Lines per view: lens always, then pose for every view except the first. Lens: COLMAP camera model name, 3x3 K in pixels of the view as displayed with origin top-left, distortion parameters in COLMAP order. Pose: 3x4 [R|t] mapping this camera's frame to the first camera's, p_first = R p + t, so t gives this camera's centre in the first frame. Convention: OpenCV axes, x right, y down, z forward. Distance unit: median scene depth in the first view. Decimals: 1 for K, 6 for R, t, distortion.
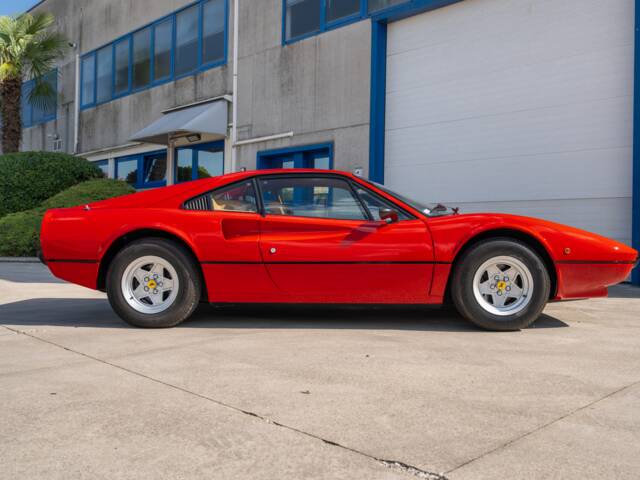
lens RADIAL K [[625.7, 0, 320.0], [0, 625.7, 240.0], [0, 0, 1]] dist [0.001278, -0.009465]
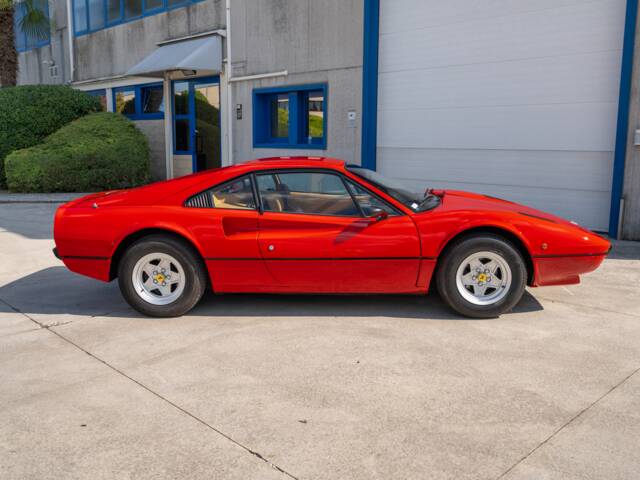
lens RADIAL K [[603.8, 0, 320.0], [0, 603.8, 240.0], [0, 0, 1]] dist [-0.003409, -0.008991]
pose [[0.999884, -0.014724, 0.003956, 0.002629], [0.013898, 0.986952, 0.160412, -0.092100], [-0.006267, -0.160338, 0.987042, -0.013193]]
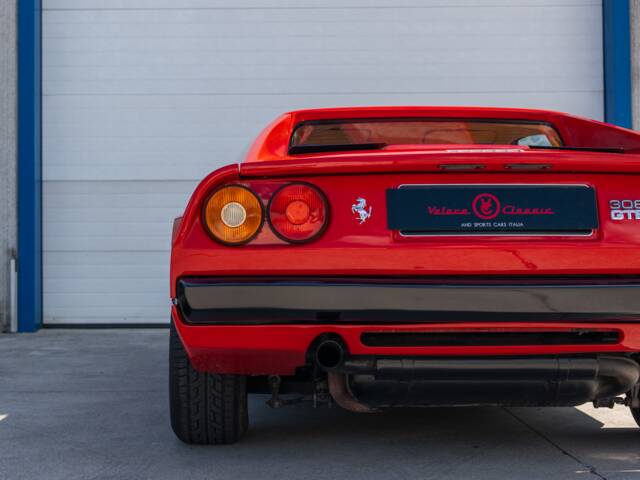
lens RADIAL K [[1149.3, 0, 256.4], [0, 1149.3, 238.8], [0, 0, 1]] dist [0.005475, 0.056608]
pose [[0.700585, -0.003085, 0.713563, -0.506580], [0.019712, 0.999693, -0.015032, -0.000884], [-0.713297, 0.024598, 0.700430, 0.469943]]
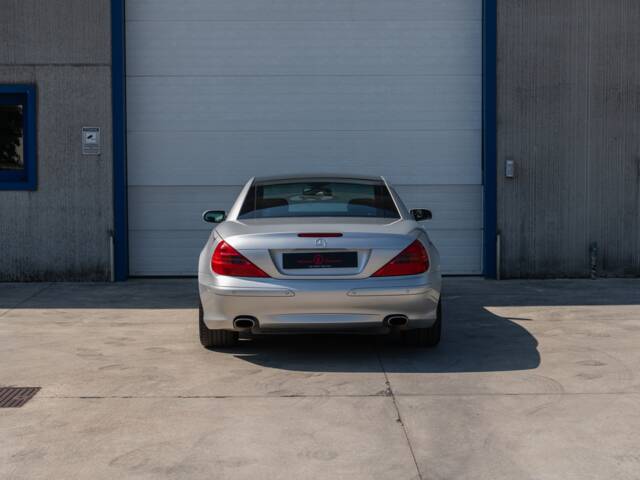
lens RADIAL K [[1233.8, 0, 299.9], [0, 1233.8, 240.5], [0, 0, 1]] dist [0.003016, 0.036828]
pose [[0.688098, -0.063224, 0.722858, -1.044232], [0.018956, 0.997423, 0.069194, -0.118917], [-0.725370, -0.033910, 0.687524, -0.093853]]
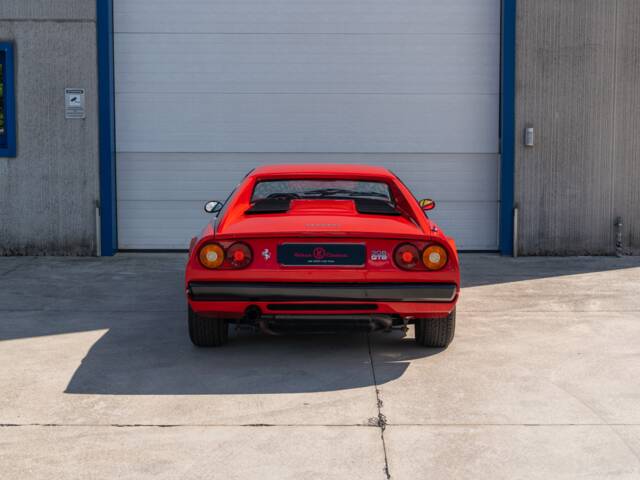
lens RADIAL K [[1137.2, 0, 326.7], [0, 1137.2, 238.5], [0, 0, 1]] dist [0.003432, 0.060118]
pose [[0.691801, -0.084973, 0.717071, -0.815685], [0.013156, 0.994370, 0.105140, -0.121269], [-0.721969, -0.063302, 0.689024, 0.063605]]
